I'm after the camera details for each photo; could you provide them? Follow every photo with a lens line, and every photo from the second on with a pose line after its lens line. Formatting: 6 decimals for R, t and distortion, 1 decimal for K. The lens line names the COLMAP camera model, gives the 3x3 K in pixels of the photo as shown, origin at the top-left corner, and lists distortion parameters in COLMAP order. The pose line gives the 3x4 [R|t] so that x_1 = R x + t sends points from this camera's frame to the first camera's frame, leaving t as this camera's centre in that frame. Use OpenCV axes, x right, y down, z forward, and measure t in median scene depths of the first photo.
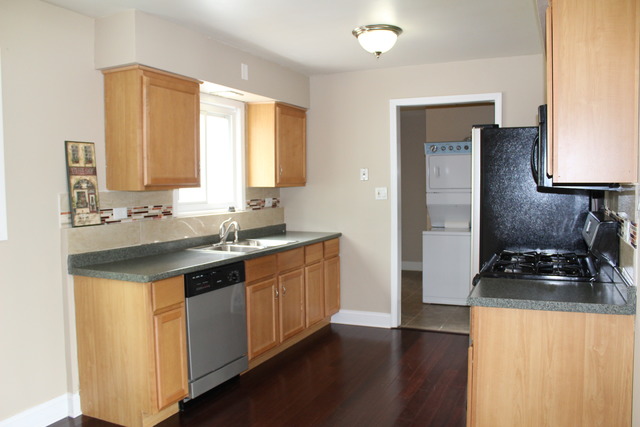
lens RADIAL K [[532.3, 0, 322.9], [0, 532.3, 212.6], [0, 0, 1]] dist [-0.167094, 0.155958]
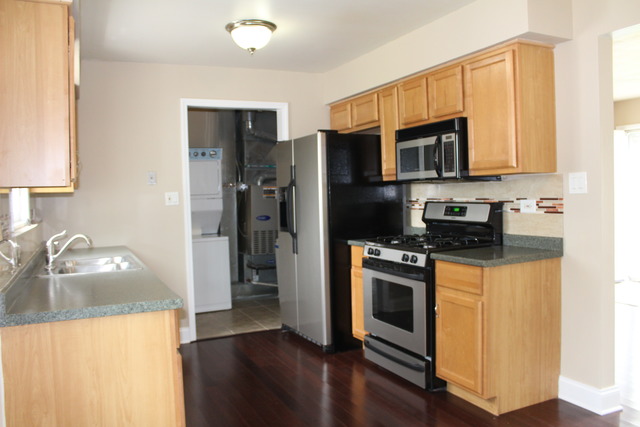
lens RADIAL K [[532.3, 0, 322.9], [0, 532.3, 212.6], [0, 0, 1]] dist [-0.167094, 0.155958]
pose [[0.637778, -0.035617, 0.769396, -0.616260], [0.064795, 0.997870, -0.007518, 0.017384], [-0.767490, 0.054648, 0.638728, 0.309486]]
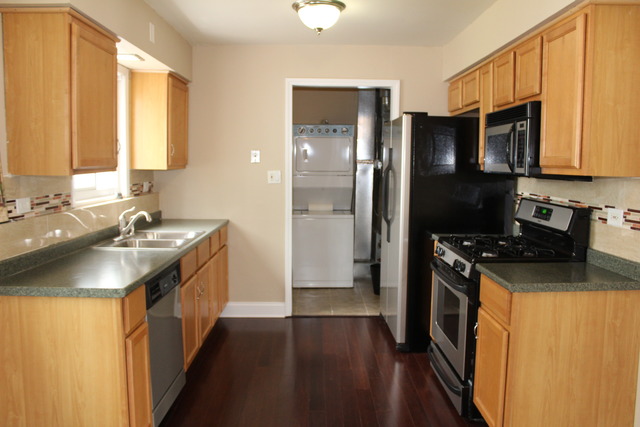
lens RADIAL K [[532.3, 0, 322.9], [0, 532.3, 212.6], [0, 0, 1]] dist [-0.167094, 0.155958]
pose [[0.900516, -0.022967, 0.434215, -0.324420], [0.005356, 0.999114, 0.041739, -0.016901], [-0.434789, -0.035261, 0.899842, 0.153863]]
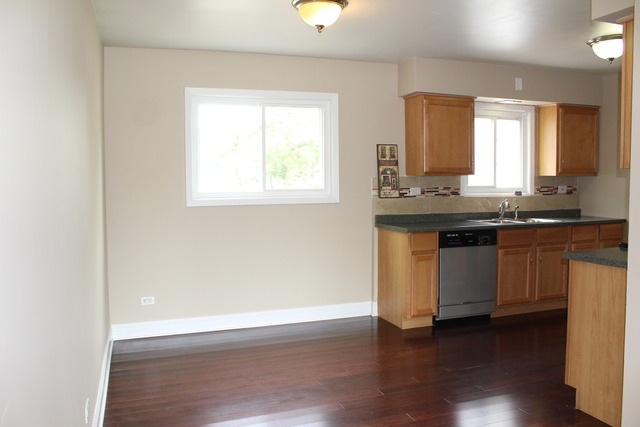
lens RADIAL K [[532.3, 0, 322.9], [0, 532.3, 212.6], [0, 0, 1]] dist [-0.167094, 0.155958]
pose [[0.703956, 0.049502, -0.708516, 0.506388], [-0.040200, 0.998746, 0.029839, 0.028167], [0.709105, 0.007477, 0.705064, -0.258761]]
